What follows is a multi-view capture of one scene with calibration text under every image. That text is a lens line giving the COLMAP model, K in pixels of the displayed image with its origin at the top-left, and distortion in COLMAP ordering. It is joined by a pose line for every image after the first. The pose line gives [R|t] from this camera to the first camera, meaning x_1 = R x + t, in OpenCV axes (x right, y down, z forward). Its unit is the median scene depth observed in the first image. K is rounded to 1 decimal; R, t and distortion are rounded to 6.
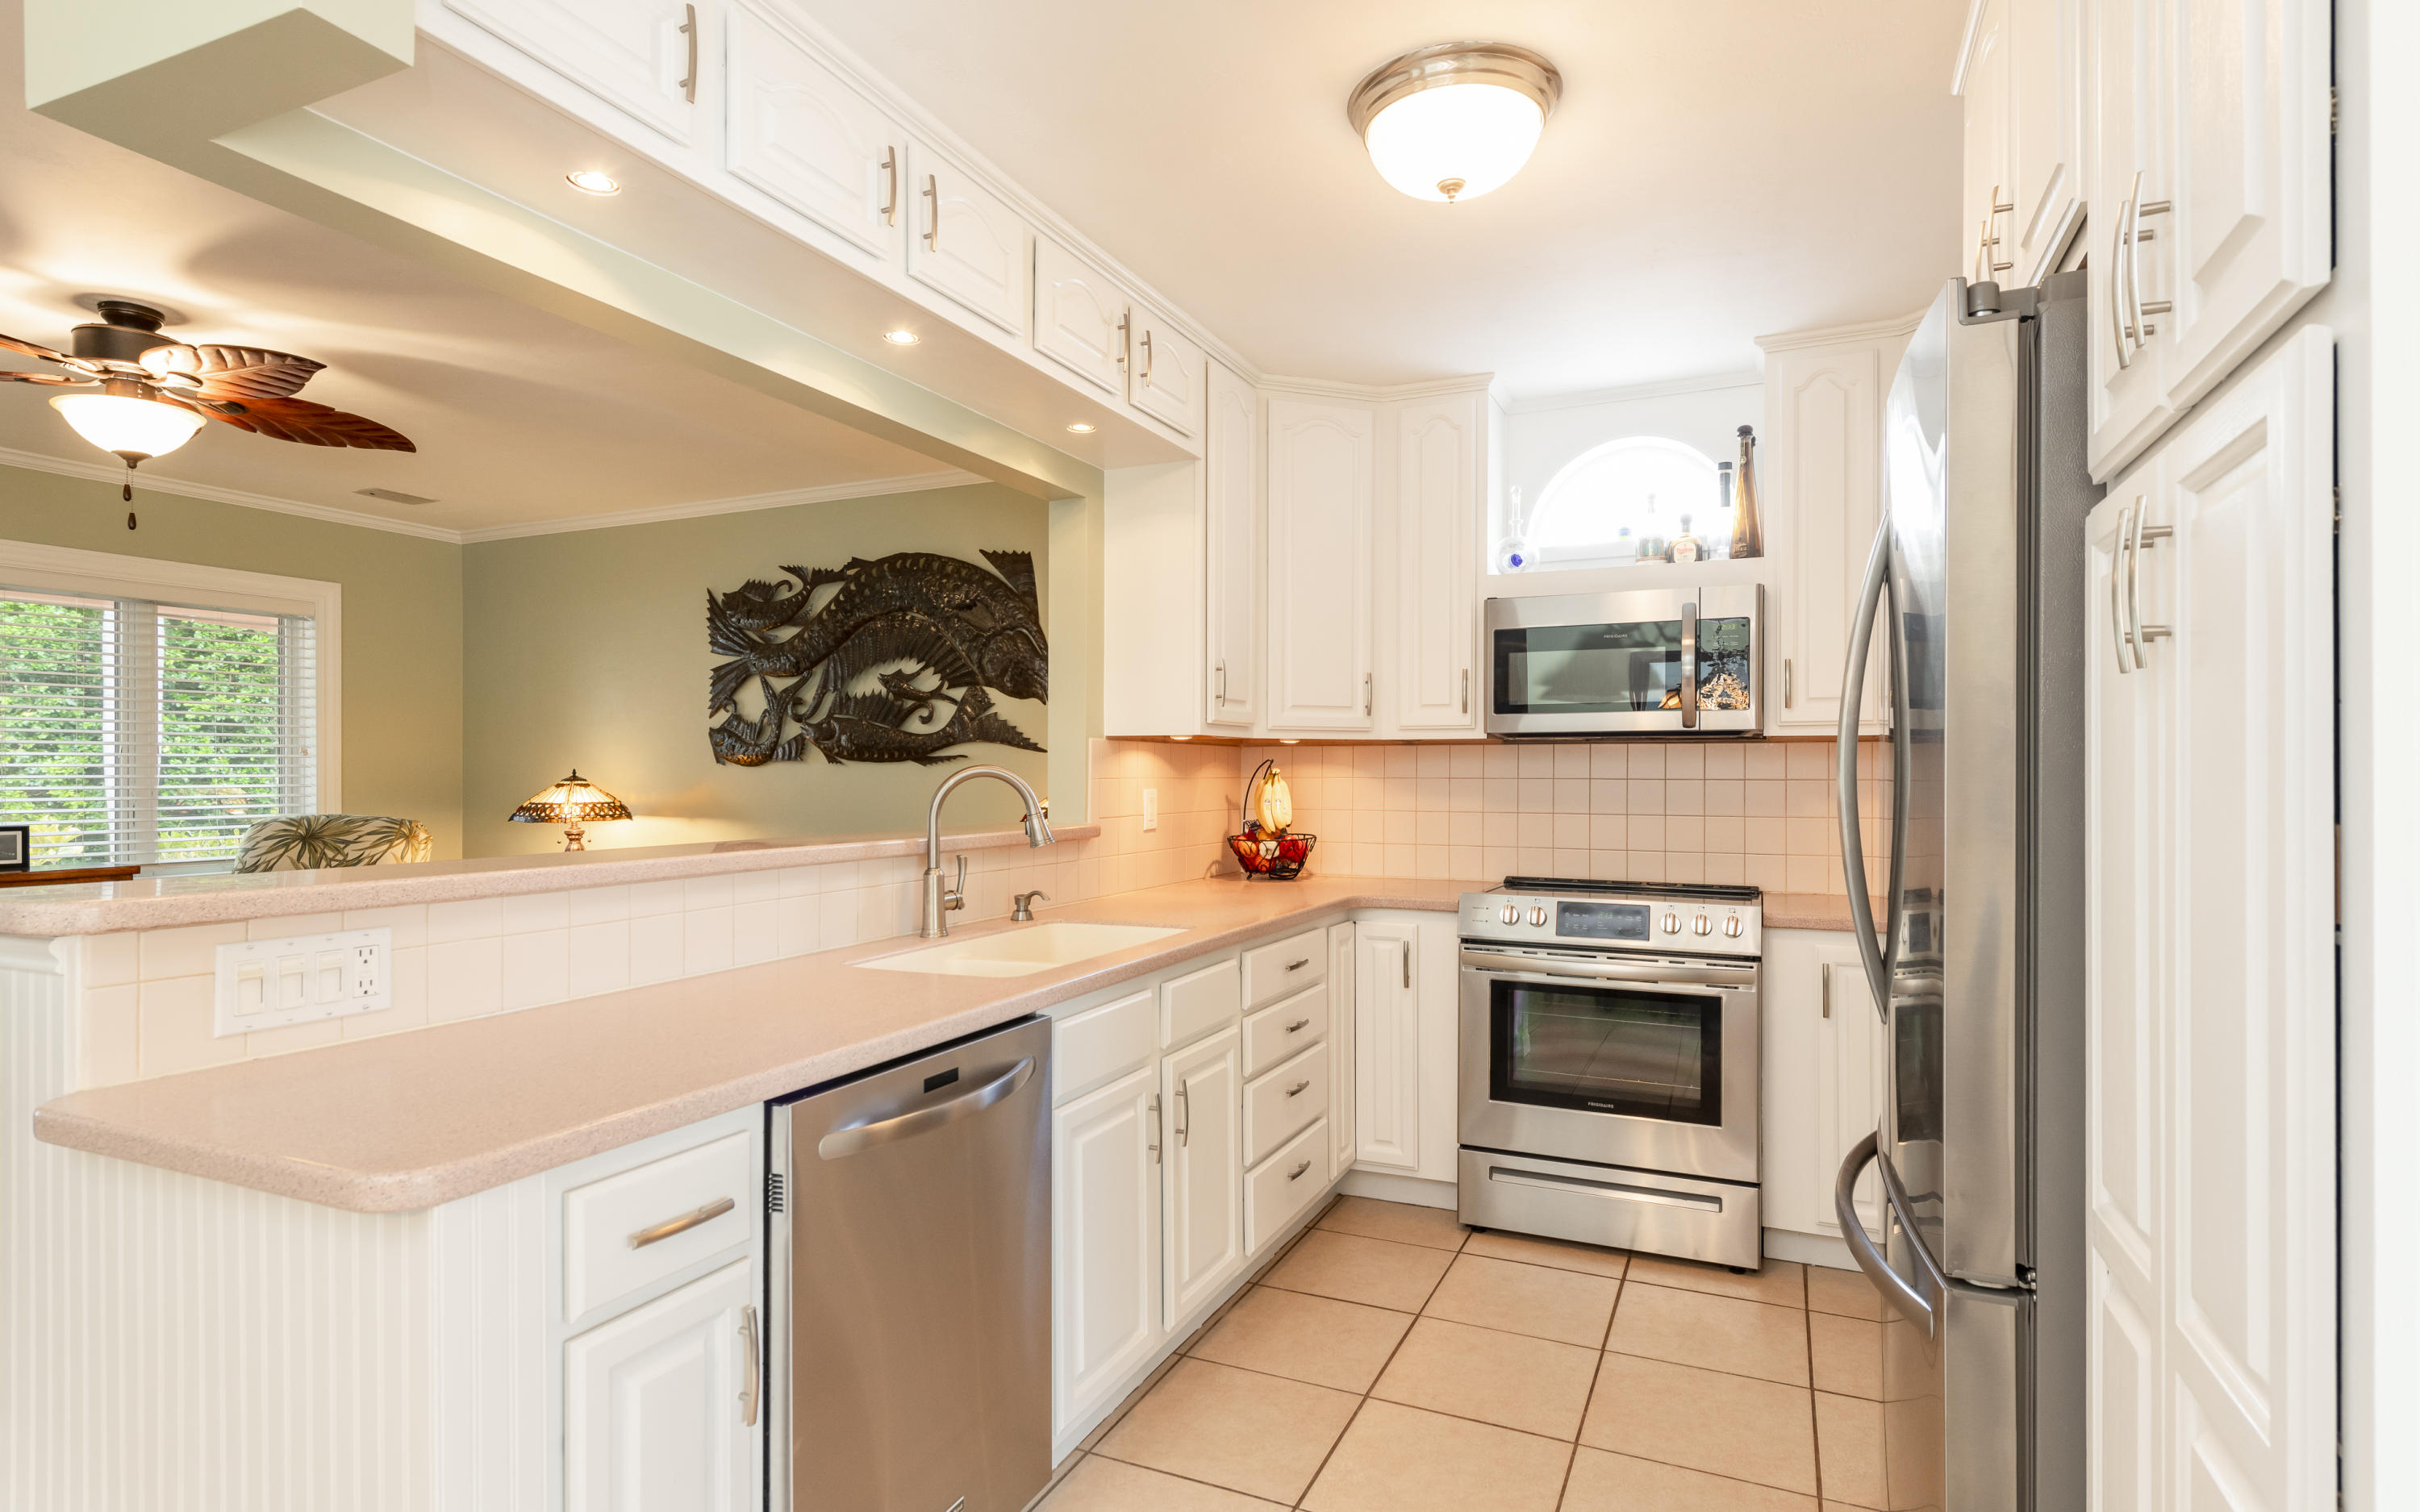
lens RADIAL K [[1224.4, 0, 1220.6], [0, 1224.4, 772.3], [0, 0, 1]] dist [0.004237, 0.000001]
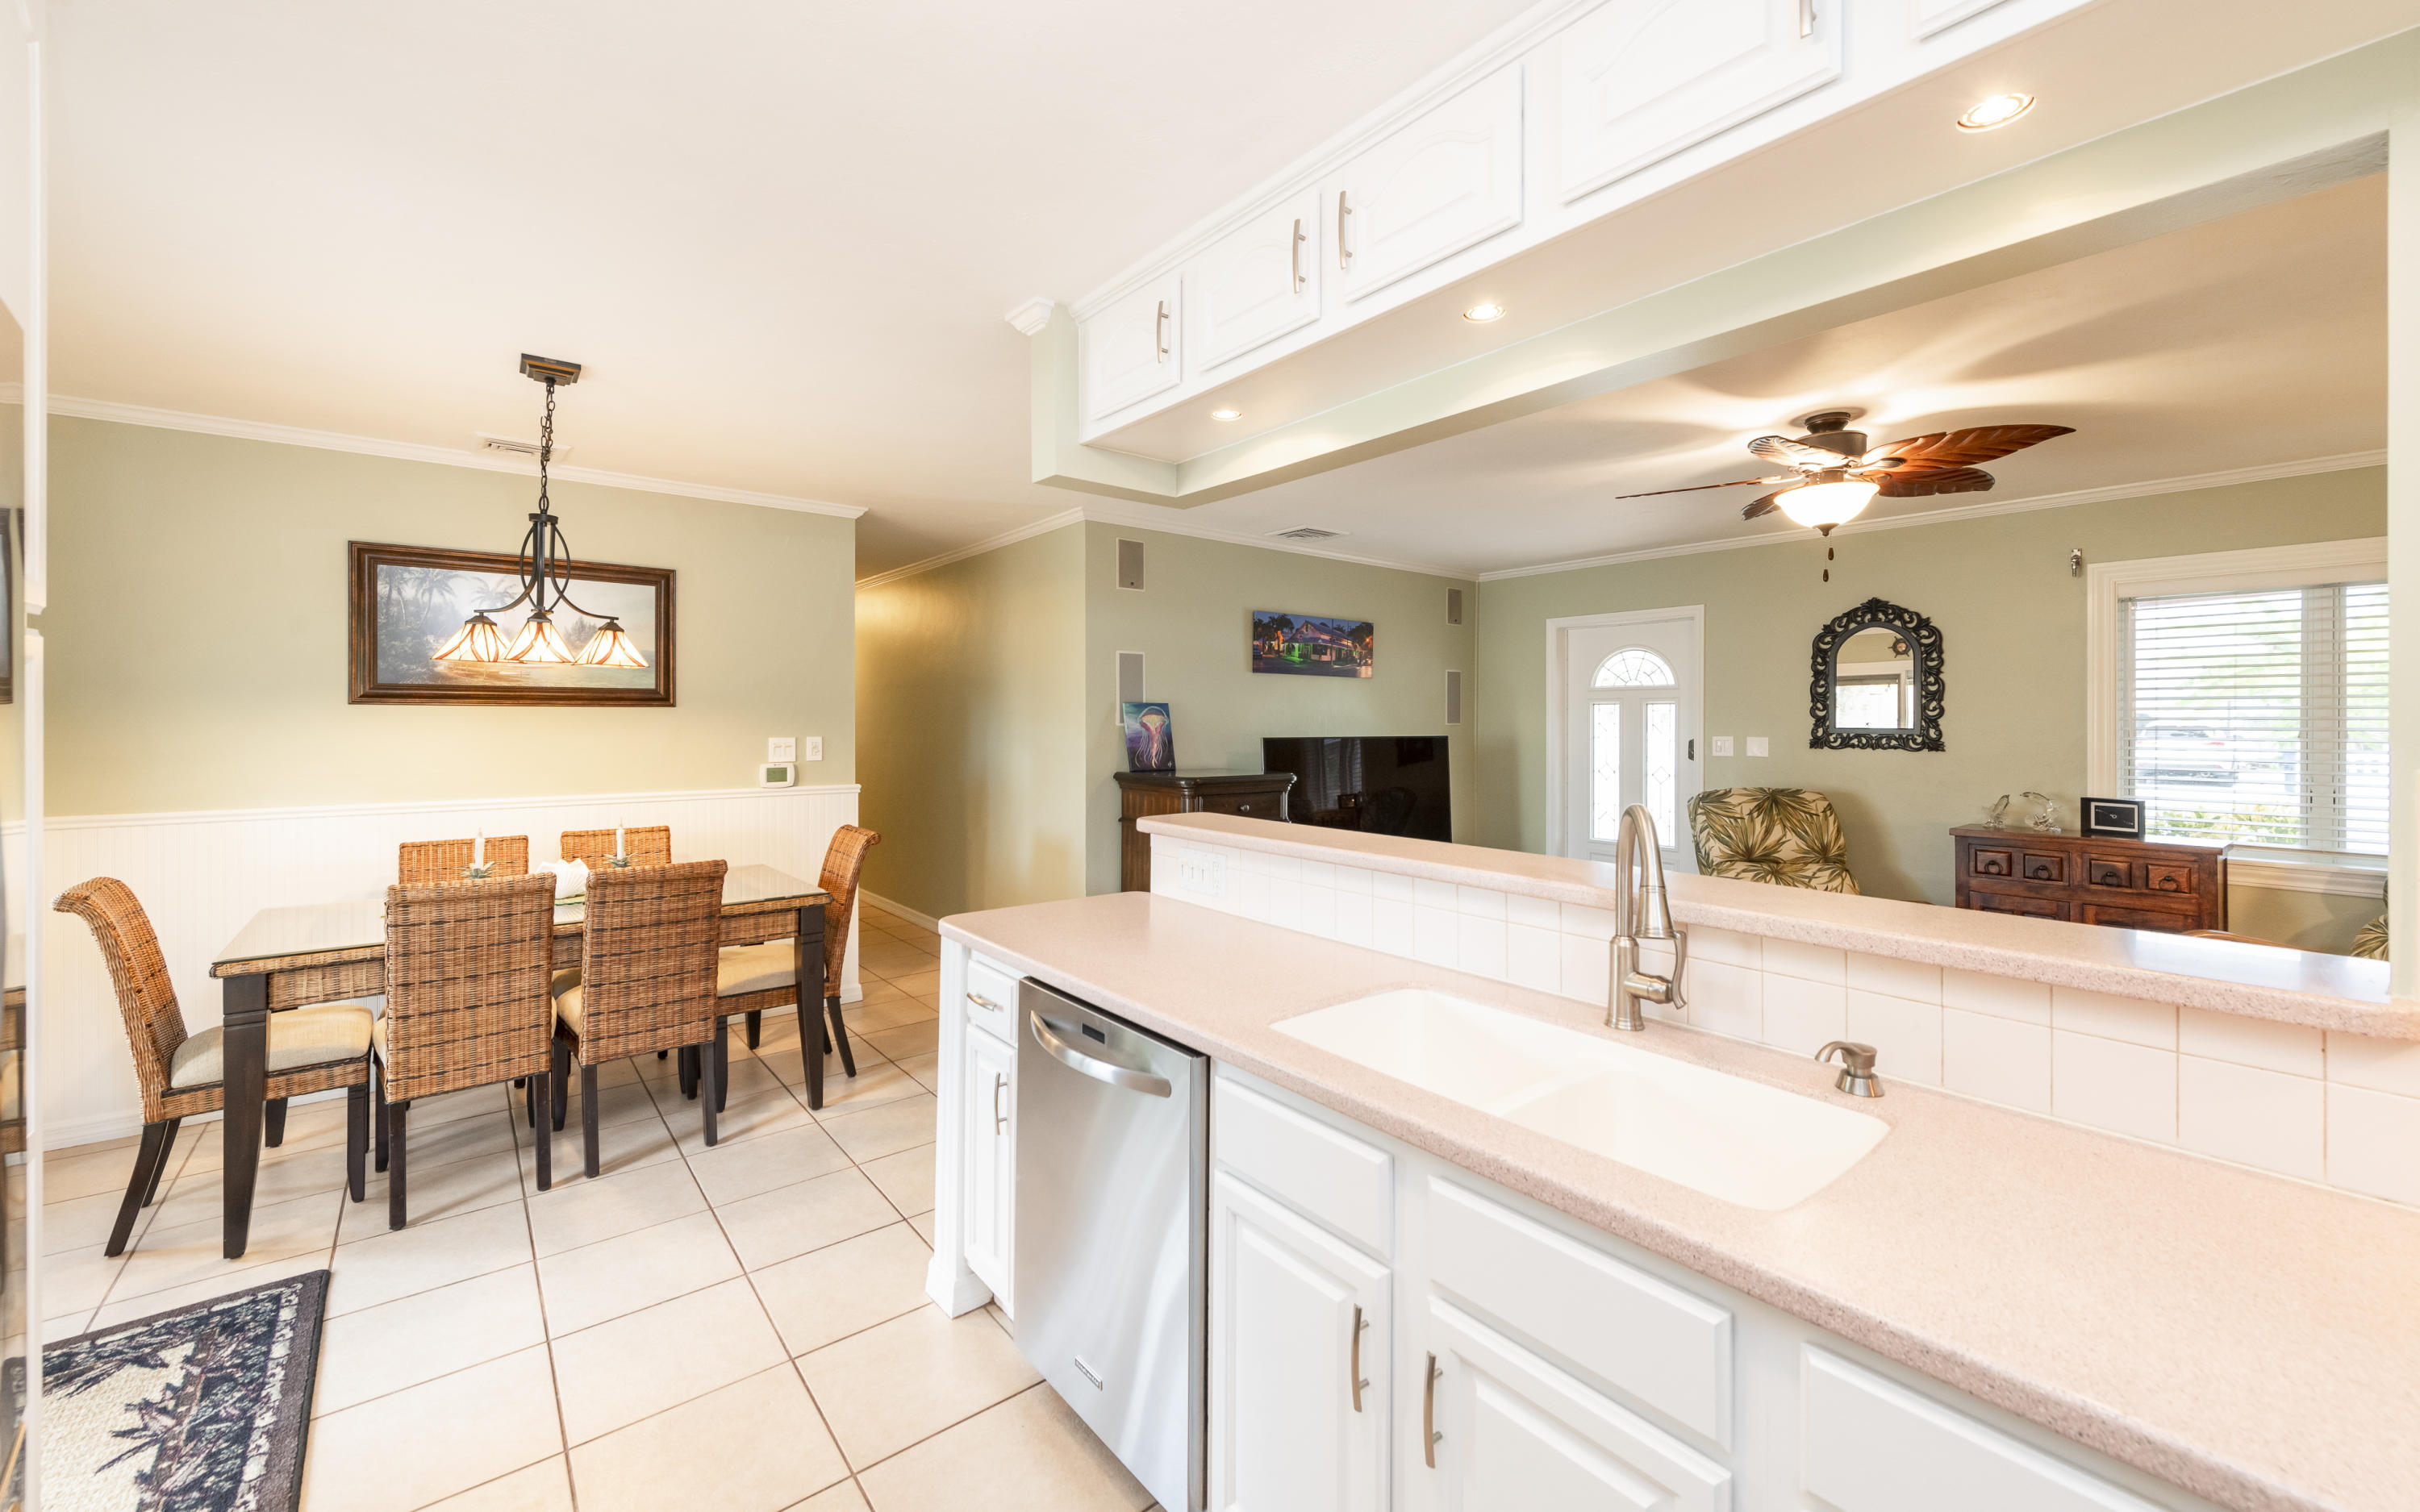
lens RADIAL K [[943.6, 0, 1226.4], [0, 943.6, 732.8], [0, 0, 1]] dist [0.007093, -0.000426]
pose [[-0.444059, 0.012507, -0.895910, 0.214200], [-0.003938, 0.999866, 0.015910, -0.029811], [0.895989, 0.010593, -0.443950, 0.554469]]
